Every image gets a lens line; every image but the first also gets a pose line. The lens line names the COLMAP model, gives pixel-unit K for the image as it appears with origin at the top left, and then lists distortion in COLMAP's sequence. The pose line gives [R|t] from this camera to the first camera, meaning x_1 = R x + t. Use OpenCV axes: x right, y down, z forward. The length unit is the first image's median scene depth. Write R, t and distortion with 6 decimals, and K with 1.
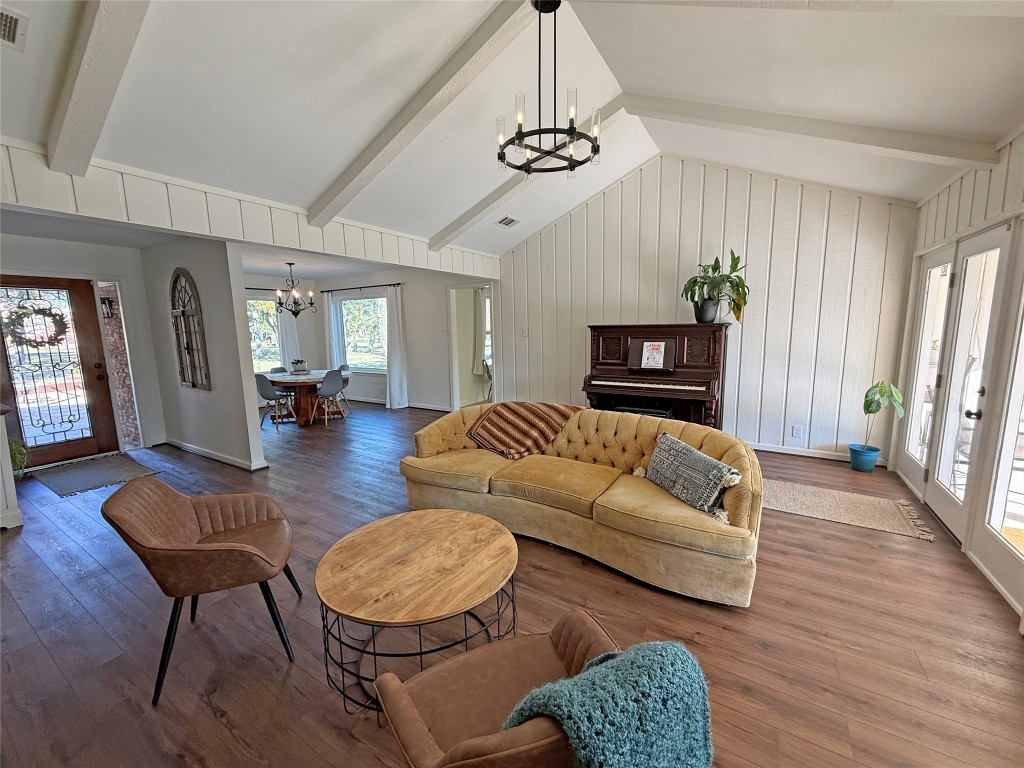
lens RADIAL K [[409.6, 0, 513.6], [0, 409.6, 384.9], [0, 0, 1]] dist [-0.002447, -0.000113]
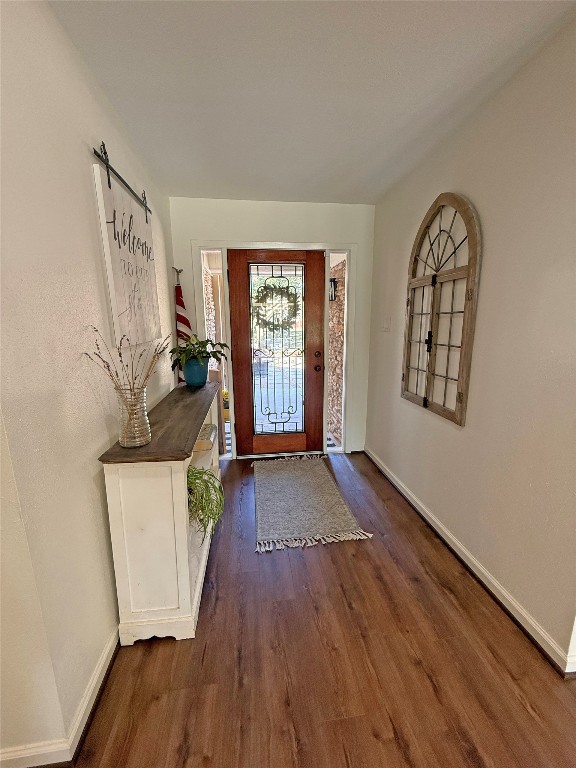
lens RADIAL K [[307.2, 0, 289.5], [0, 307.2, 381.0], [0, 0, 1]] dist [-0.002447, -0.000113]
pose [[0.630998, 0.159369, -0.759239, -0.580950], [-0.114017, 0.987096, 0.112439, -0.060533], [0.767360, 0.015617, 0.641026, 0.566456]]
